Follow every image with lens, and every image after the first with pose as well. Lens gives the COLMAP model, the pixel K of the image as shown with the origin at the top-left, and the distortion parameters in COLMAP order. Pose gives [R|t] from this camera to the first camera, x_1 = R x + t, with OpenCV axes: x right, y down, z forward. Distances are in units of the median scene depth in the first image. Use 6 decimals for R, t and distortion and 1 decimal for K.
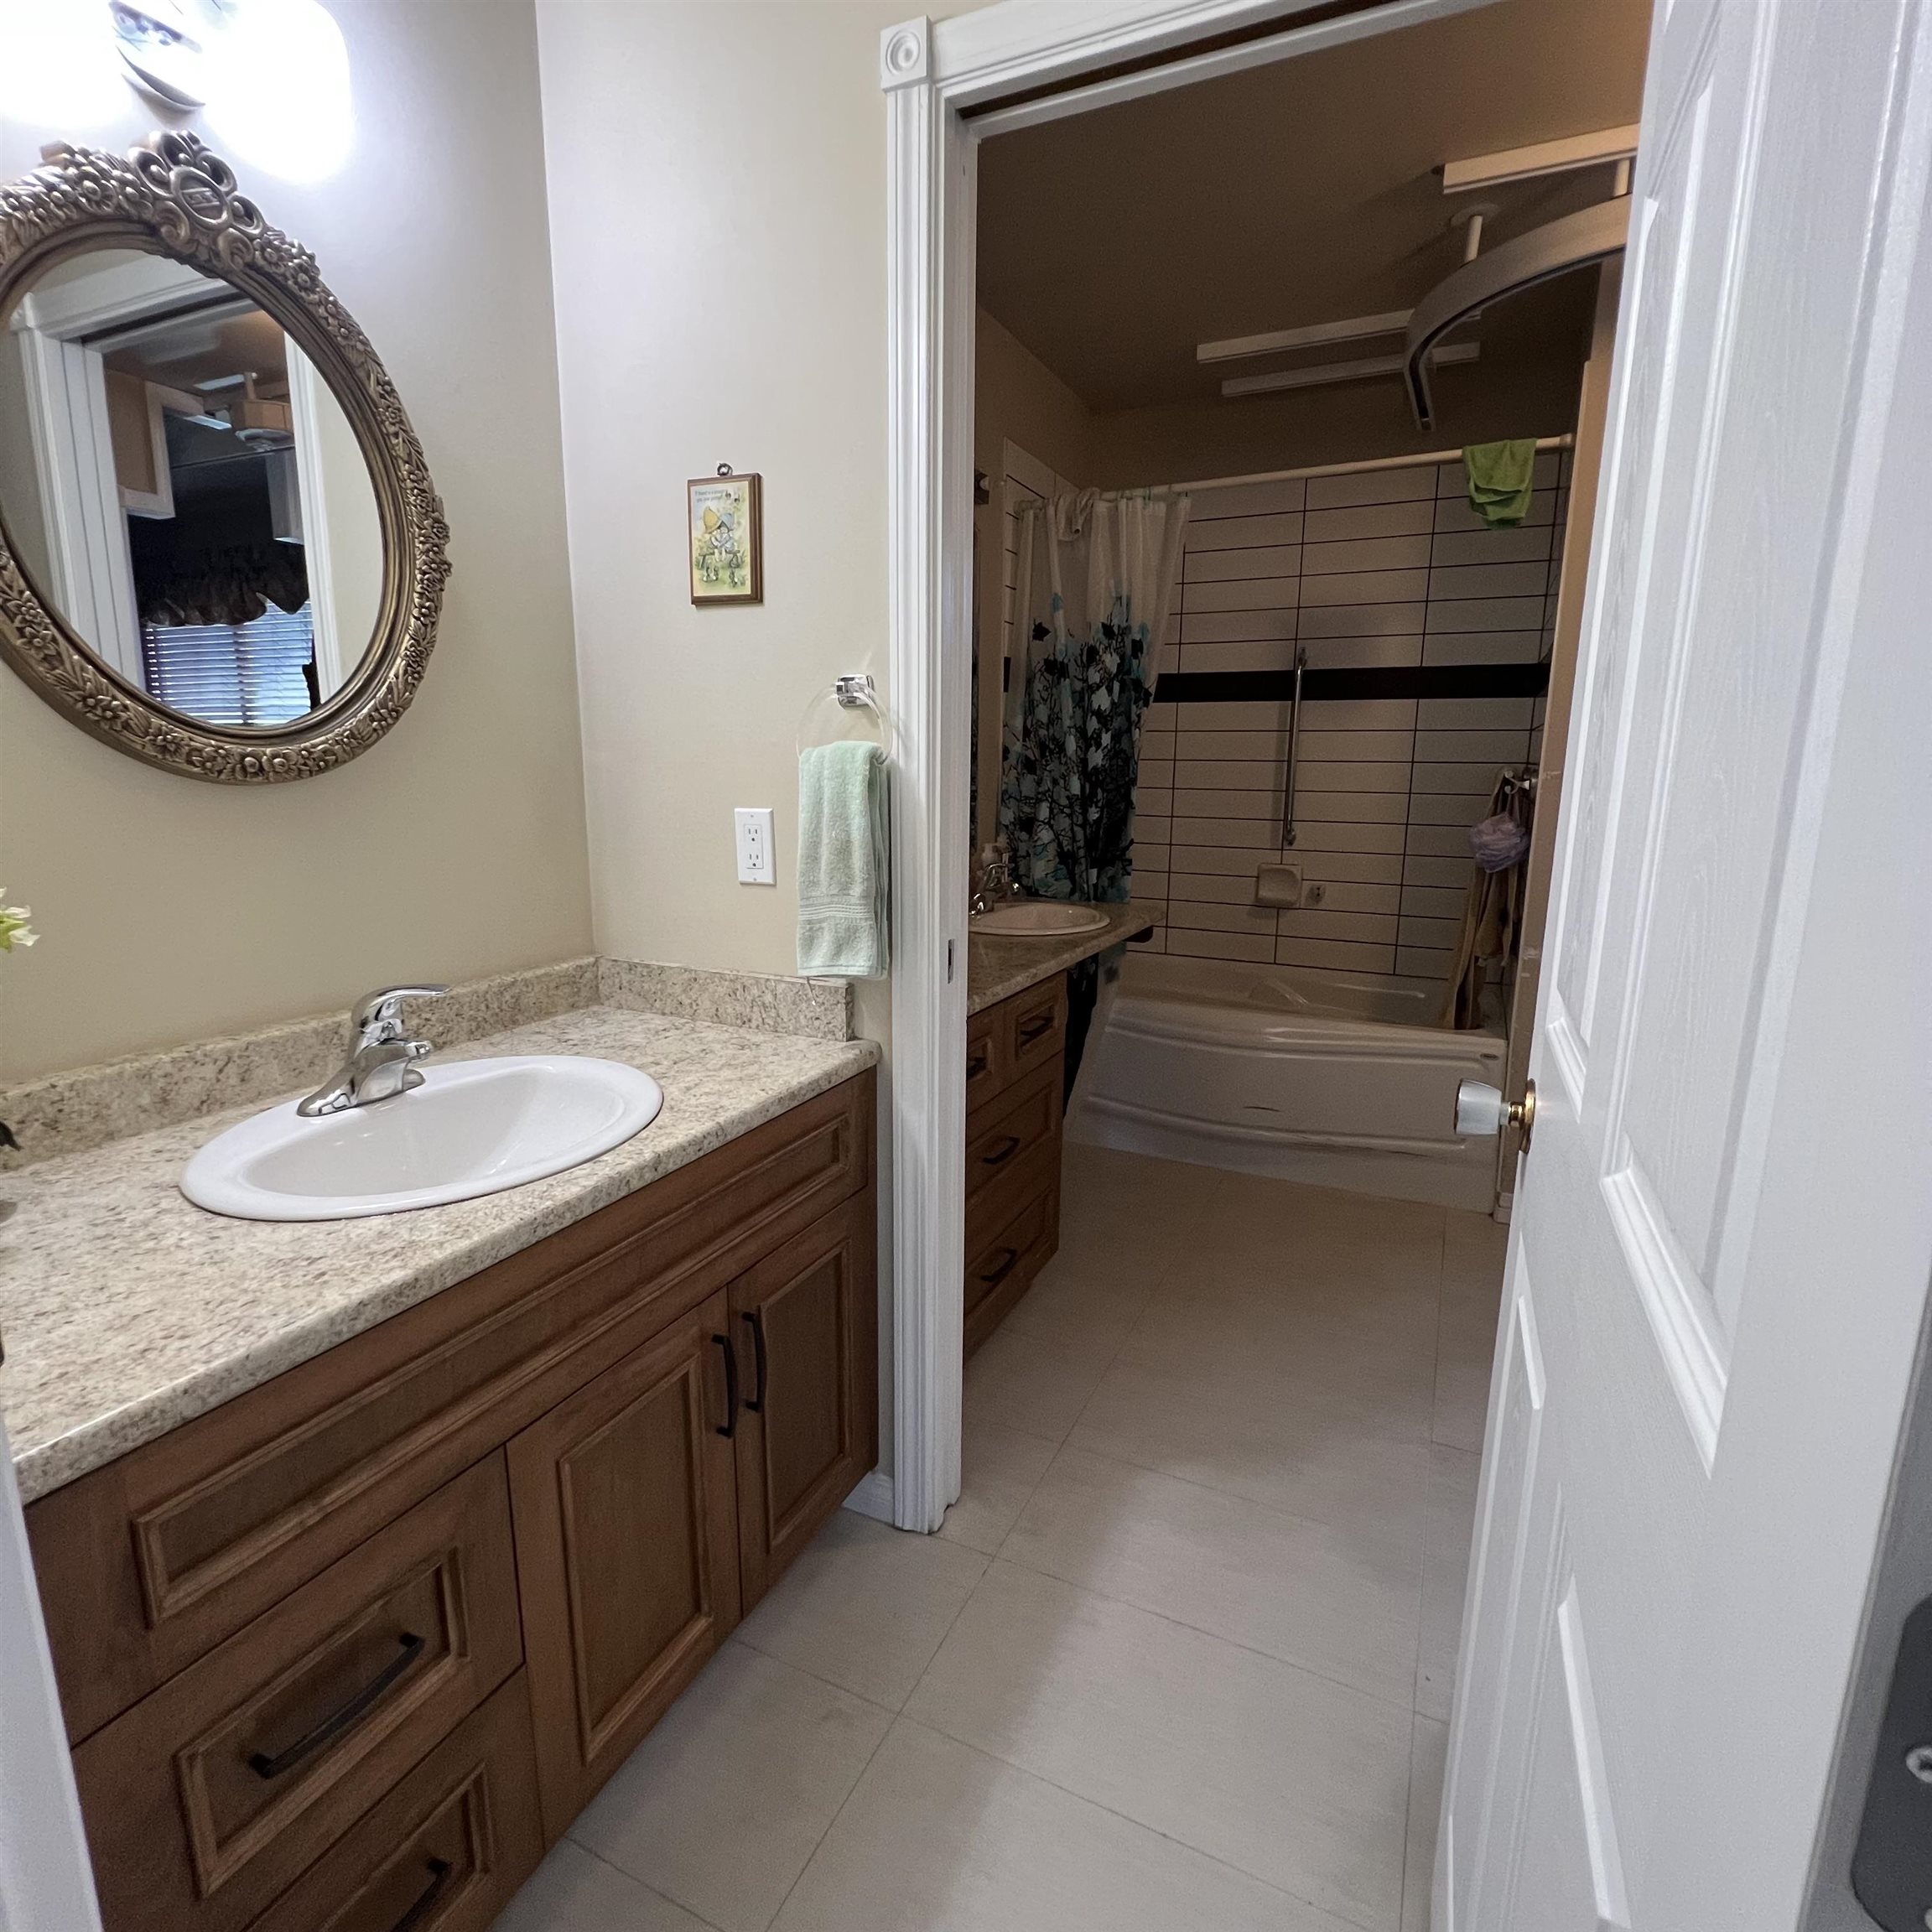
lens RADIAL K [[1034.1, 0, 970.2], [0, 1034.1, 964.3], [0, 0, 1]] dist [0.002385, -0.002656]
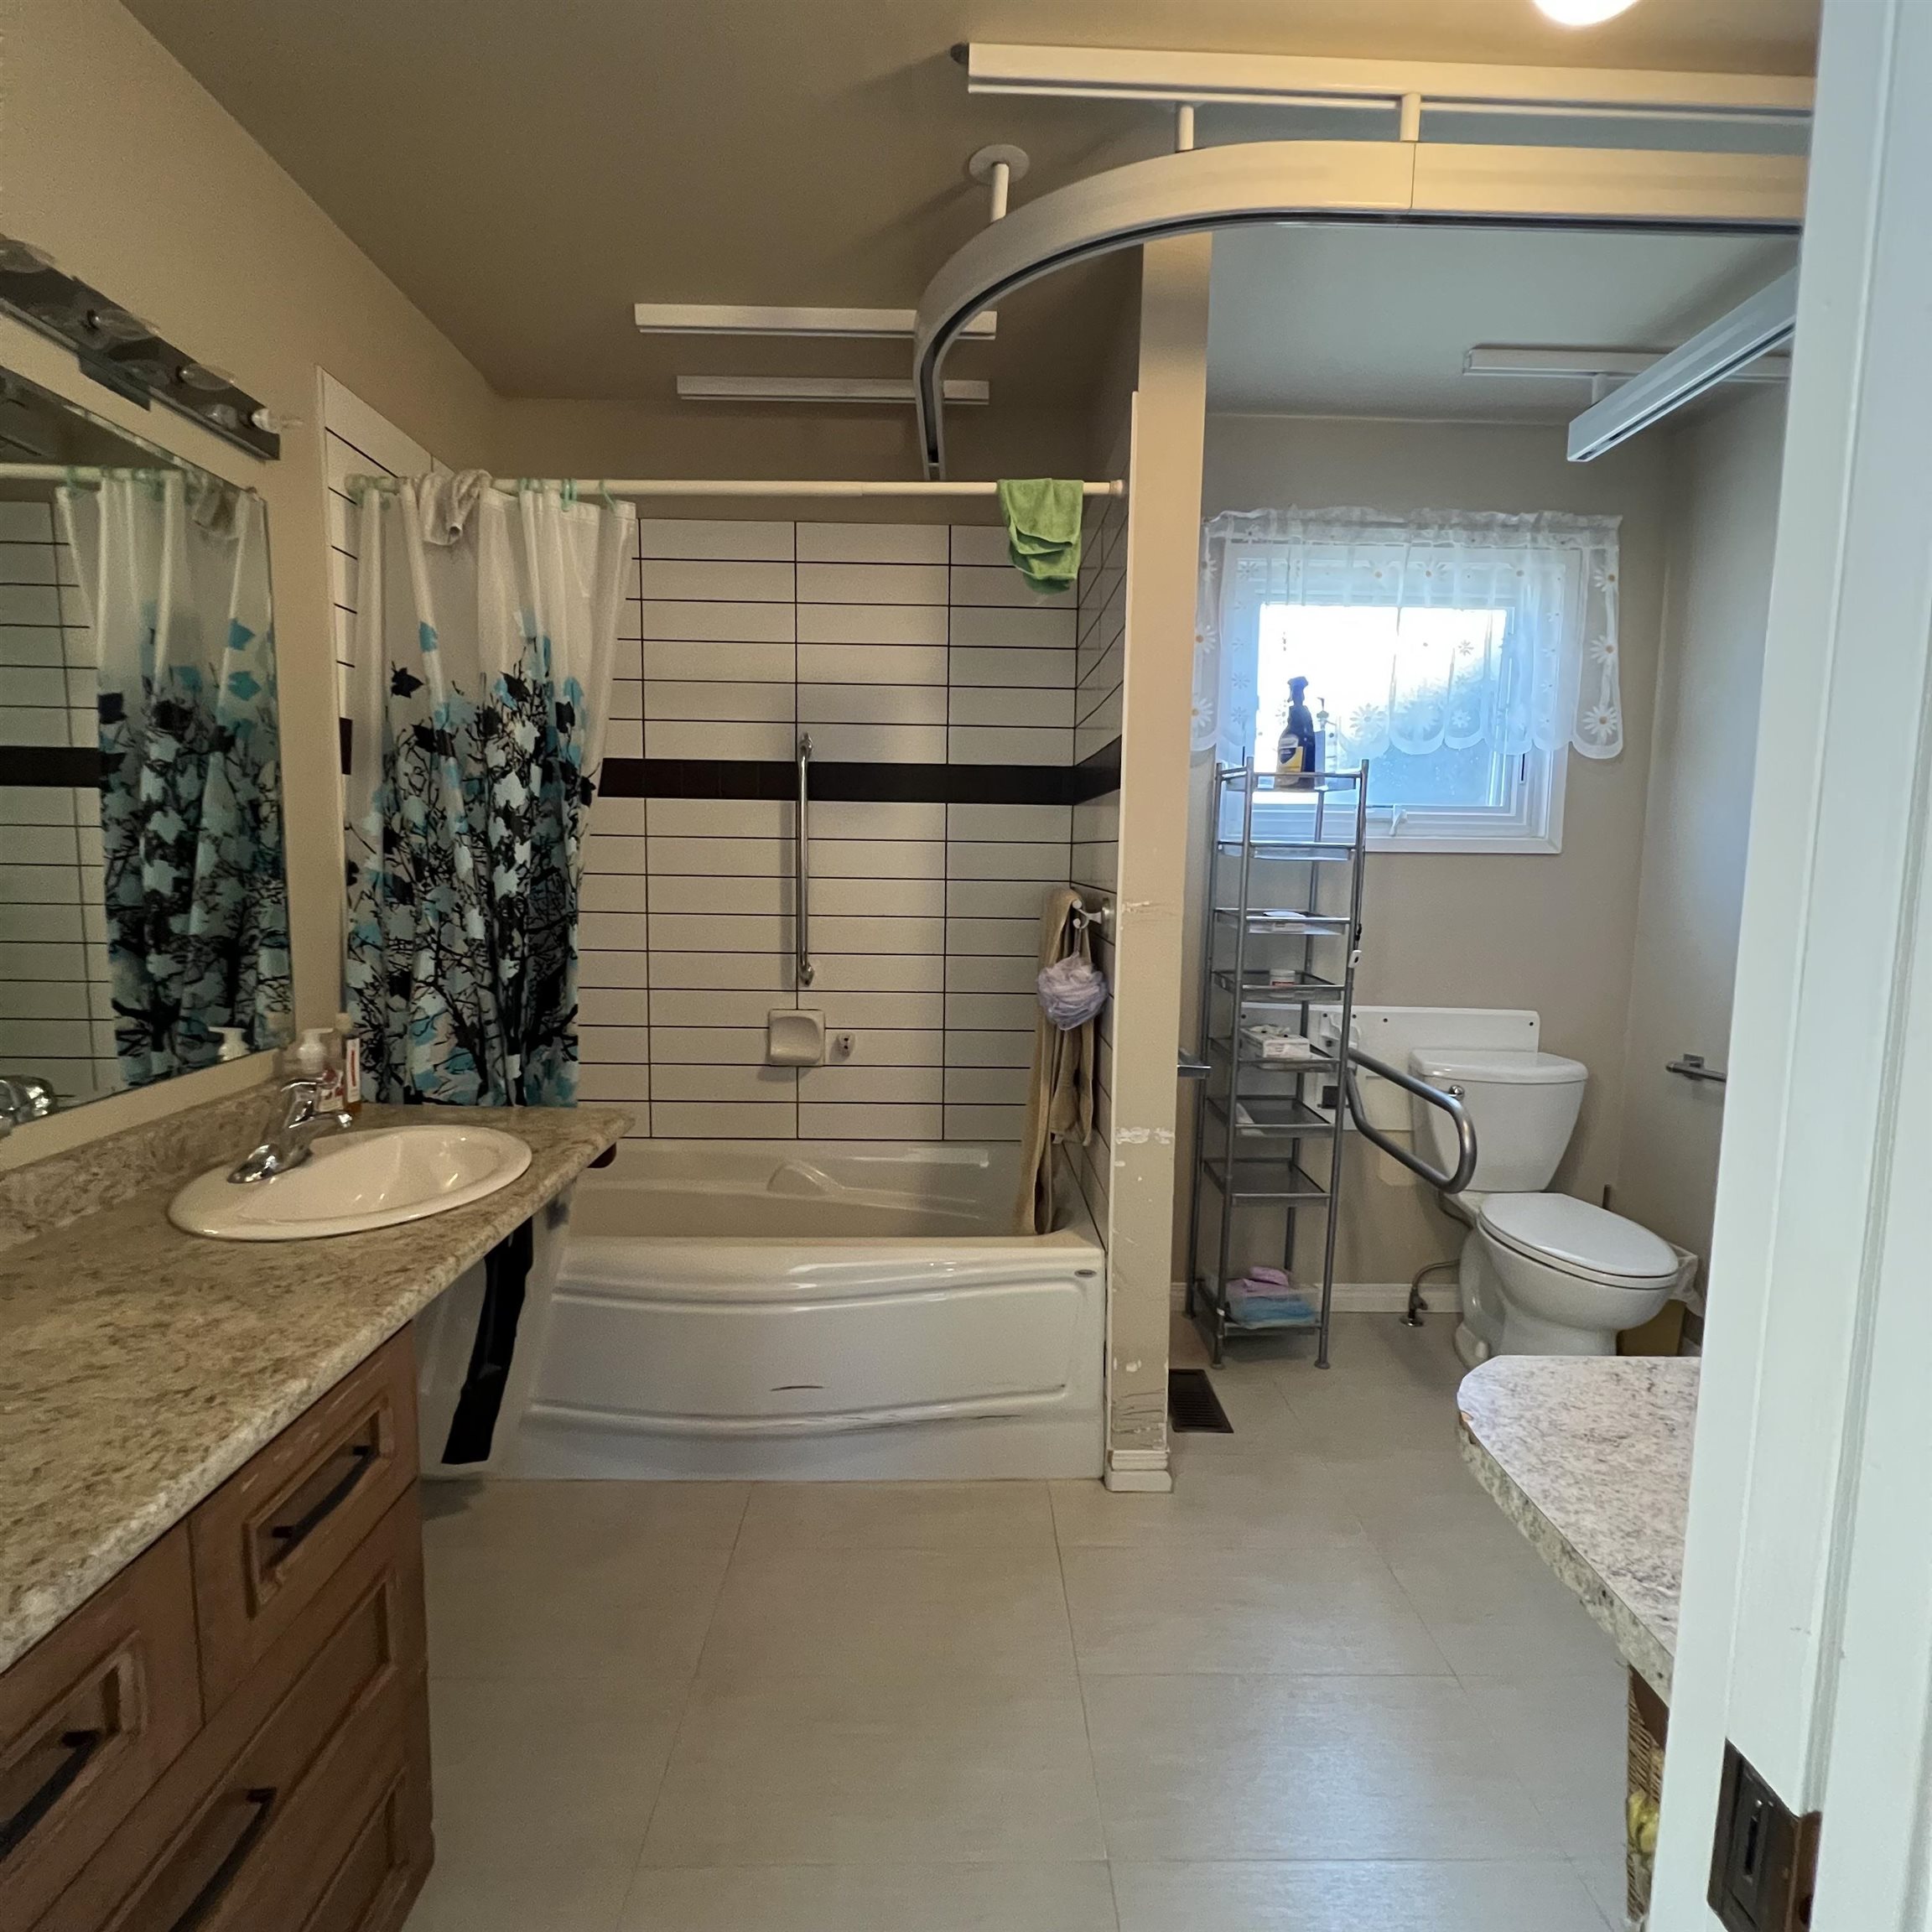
lens RADIAL K [[1034.1, 0, 965.8], [0, 1034.1, 963.7], [0, 0, 1]] dist [0.002385, -0.002656]
pose [[0.893932, -0.042457, 0.446186, 0.087161], [0.080081, 0.994614, -0.065799, -0.084529], [-0.440989, 0.094551, 0.892518, 0.310698]]
